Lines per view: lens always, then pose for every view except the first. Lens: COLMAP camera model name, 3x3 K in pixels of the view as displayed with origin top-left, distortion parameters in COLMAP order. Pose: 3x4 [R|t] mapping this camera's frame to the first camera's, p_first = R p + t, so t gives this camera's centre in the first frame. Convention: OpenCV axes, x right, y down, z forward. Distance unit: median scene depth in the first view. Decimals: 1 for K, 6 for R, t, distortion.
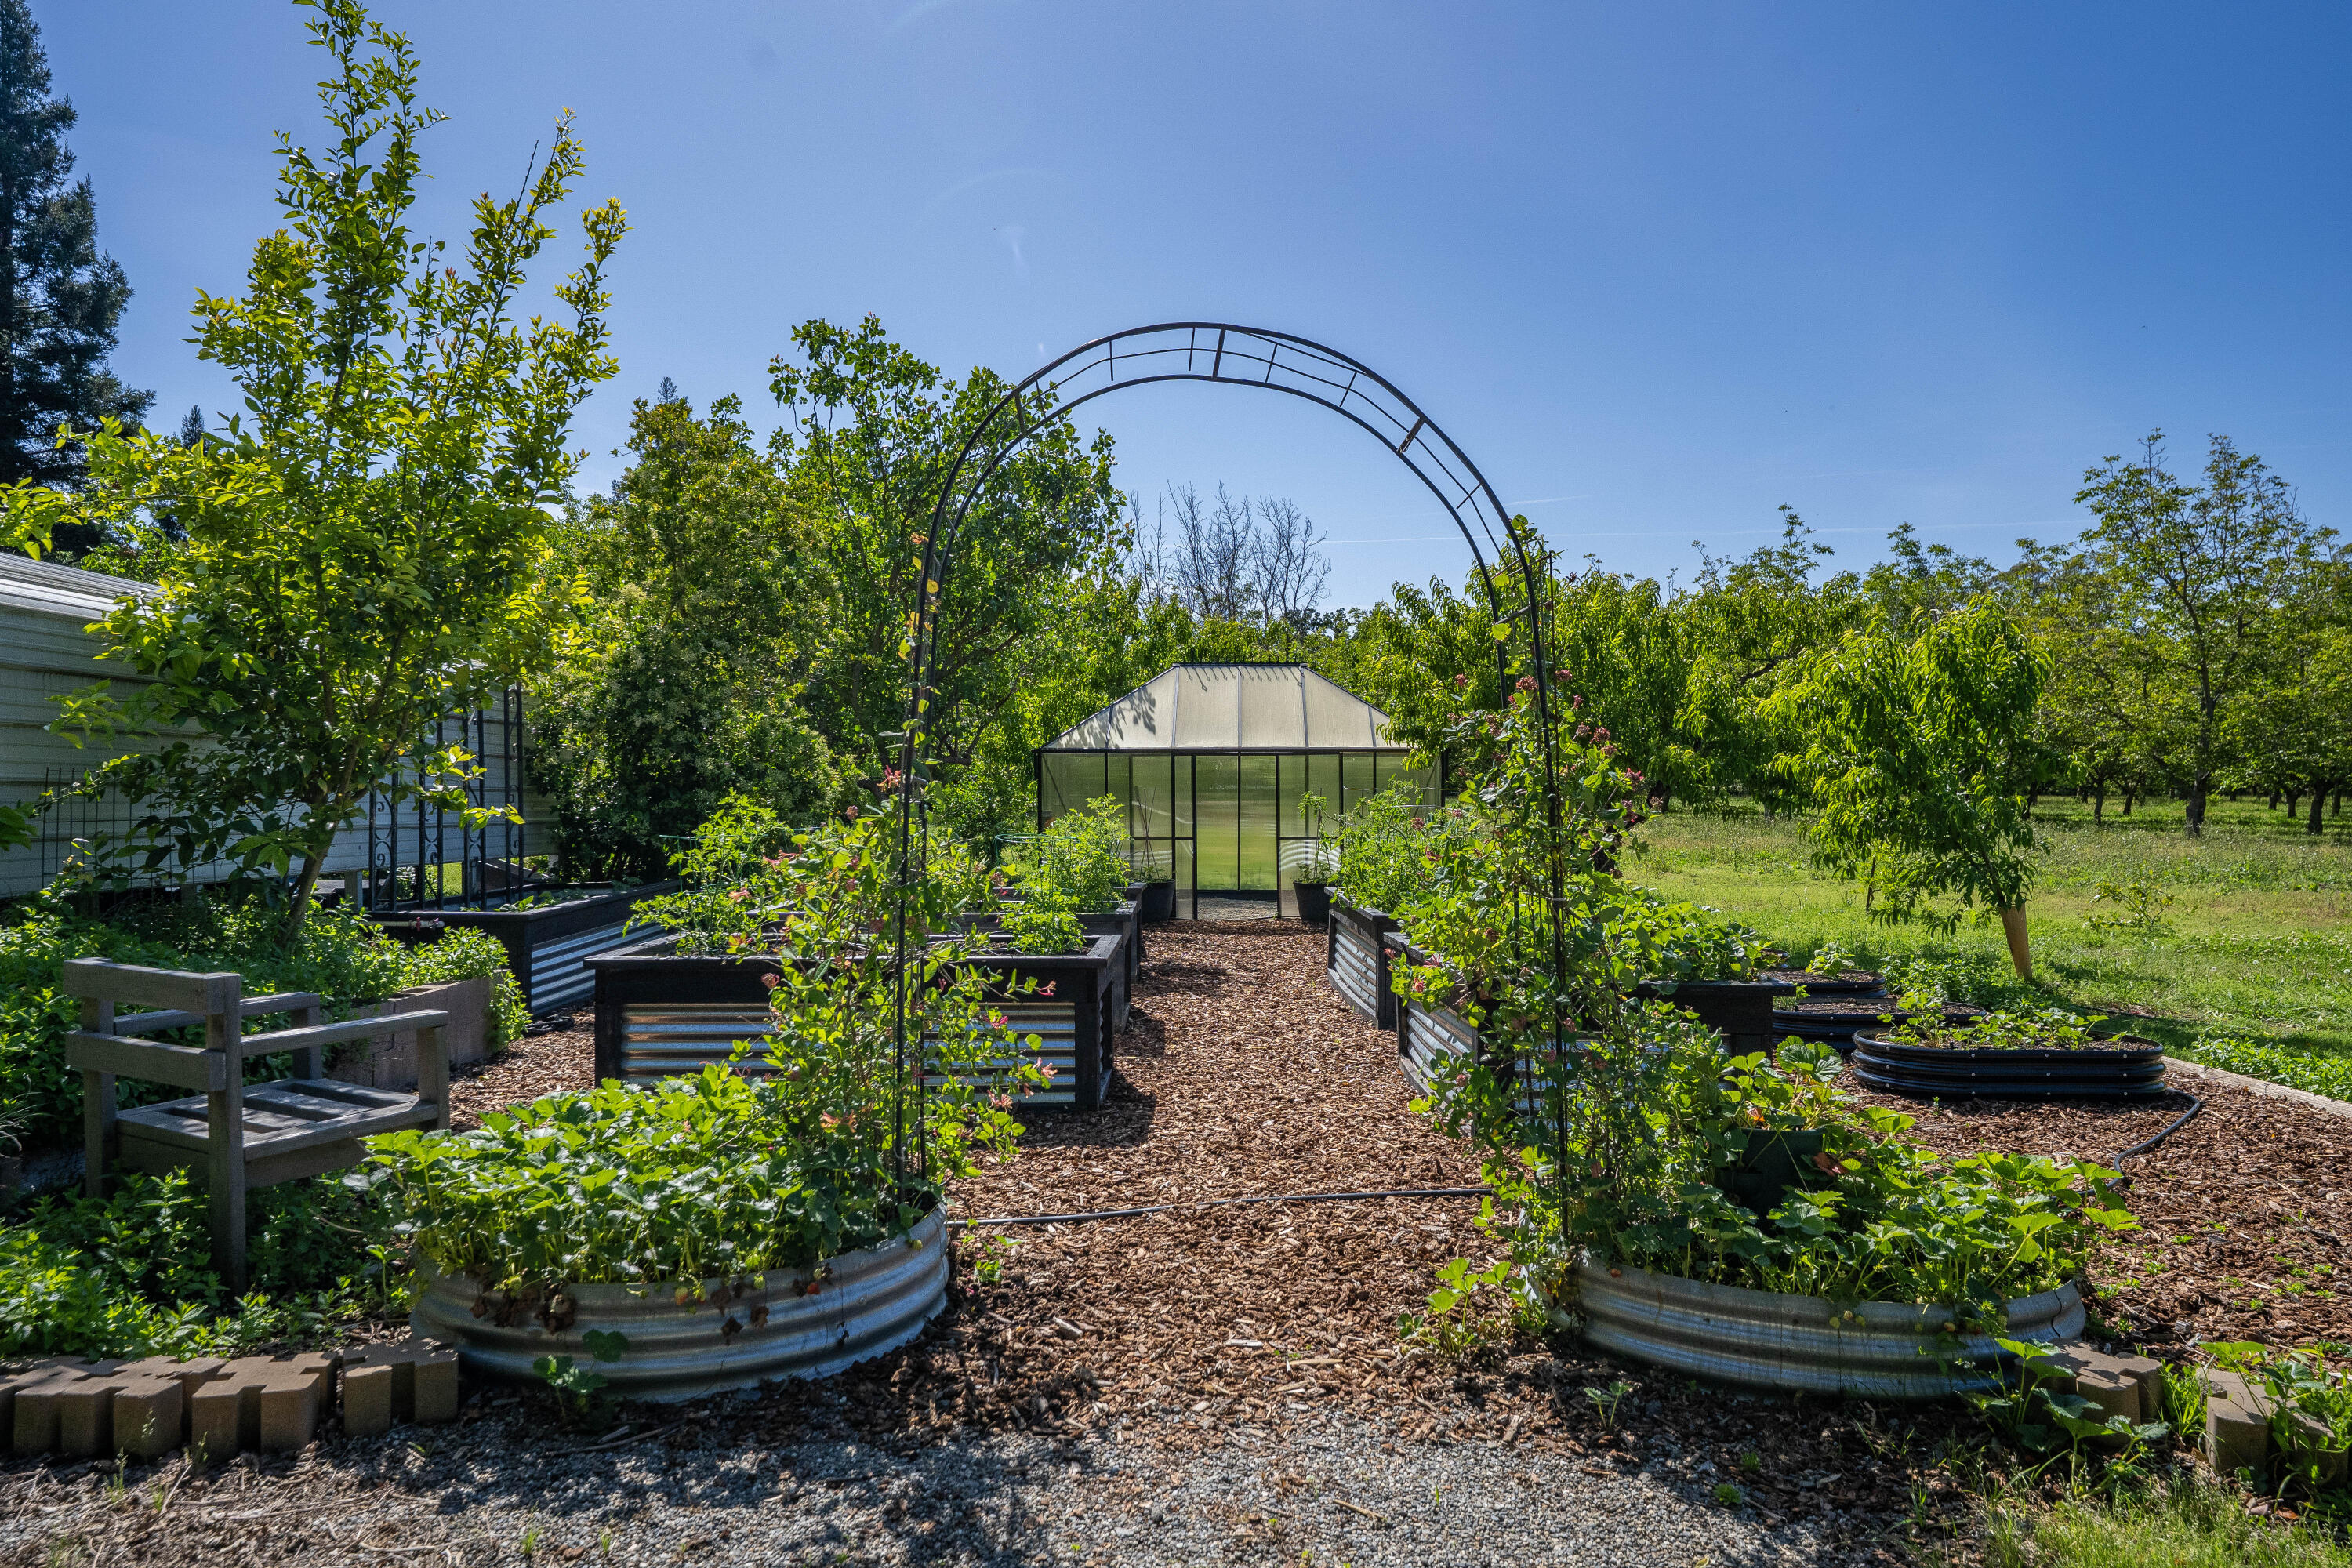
lens RADIAL K [[1540.7, 0, 1176.1], [0, 1540.7, 778.3], [0, 0, 1]] dist [0.024414, -0.006254]
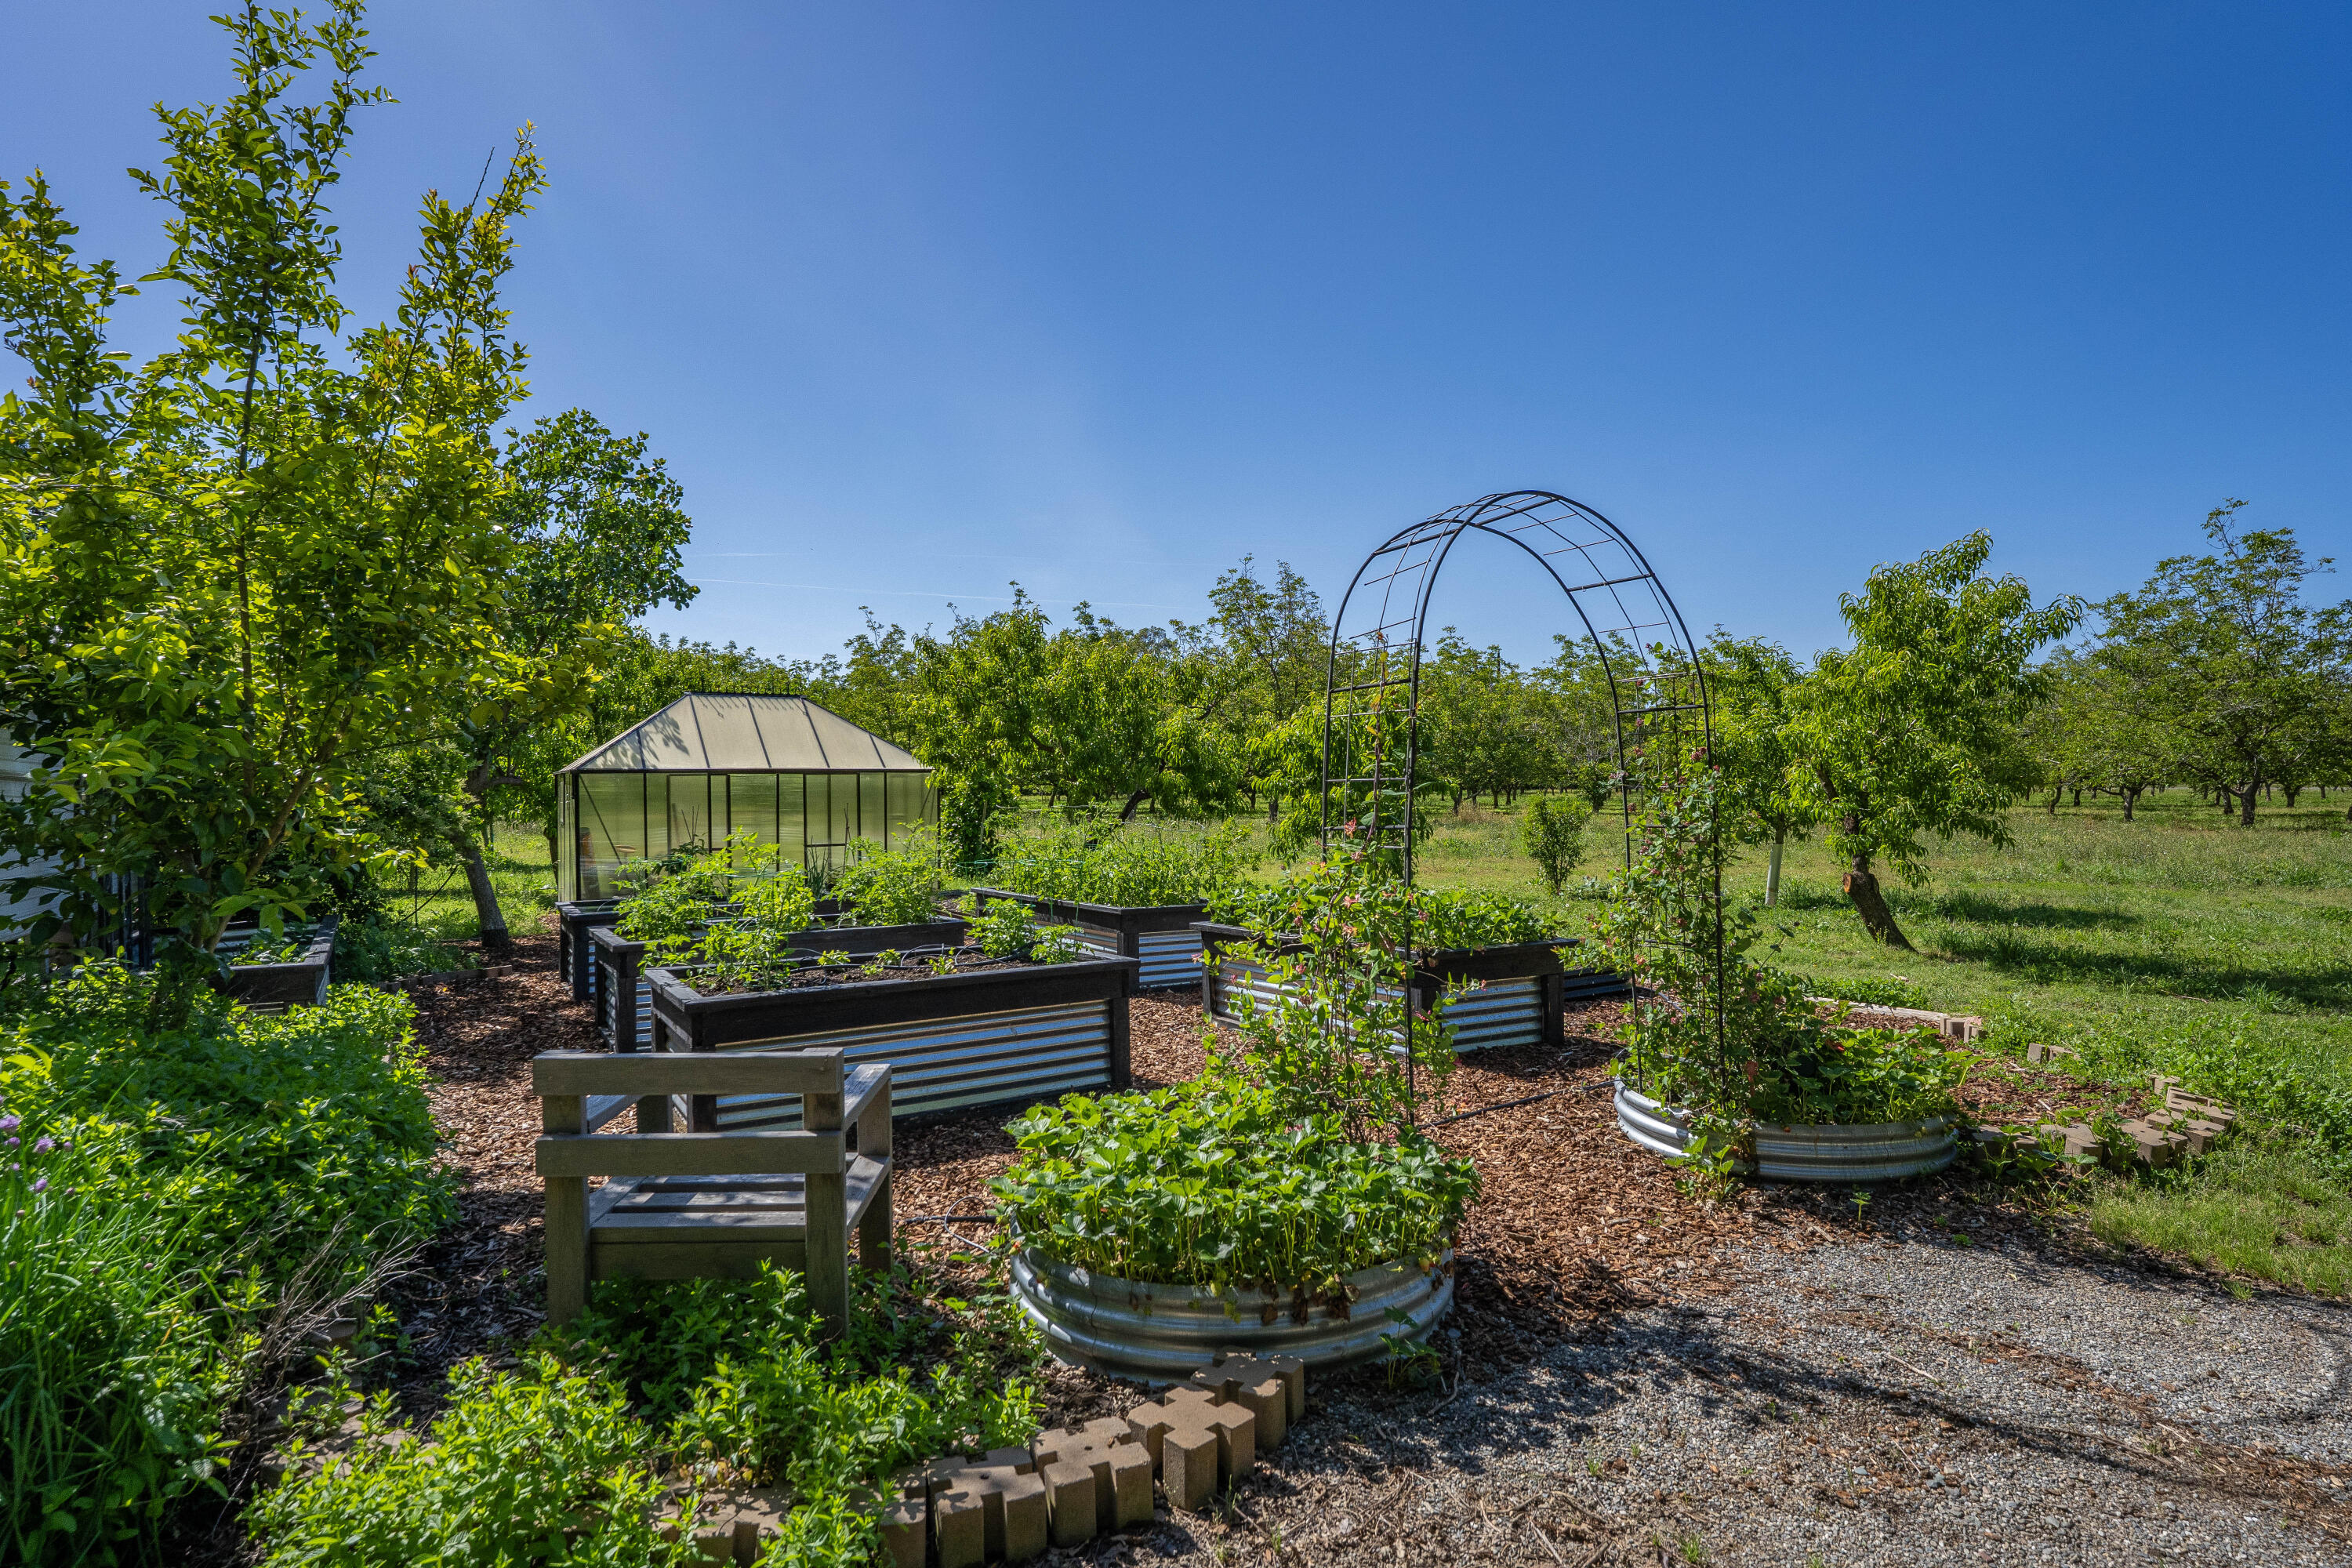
lens RADIAL K [[1241.2, 0, 1176.7], [0, 1241.2, 784.9], [0, 0, 1]] dist [-0.003478, -0.000237]
pose [[0.840805, -0.005101, 0.541313, -0.201907], [0.003904, 0.999987, 0.003359, -0.009111], [-0.541323, -0.000711, 0.840814, 0.057861]]
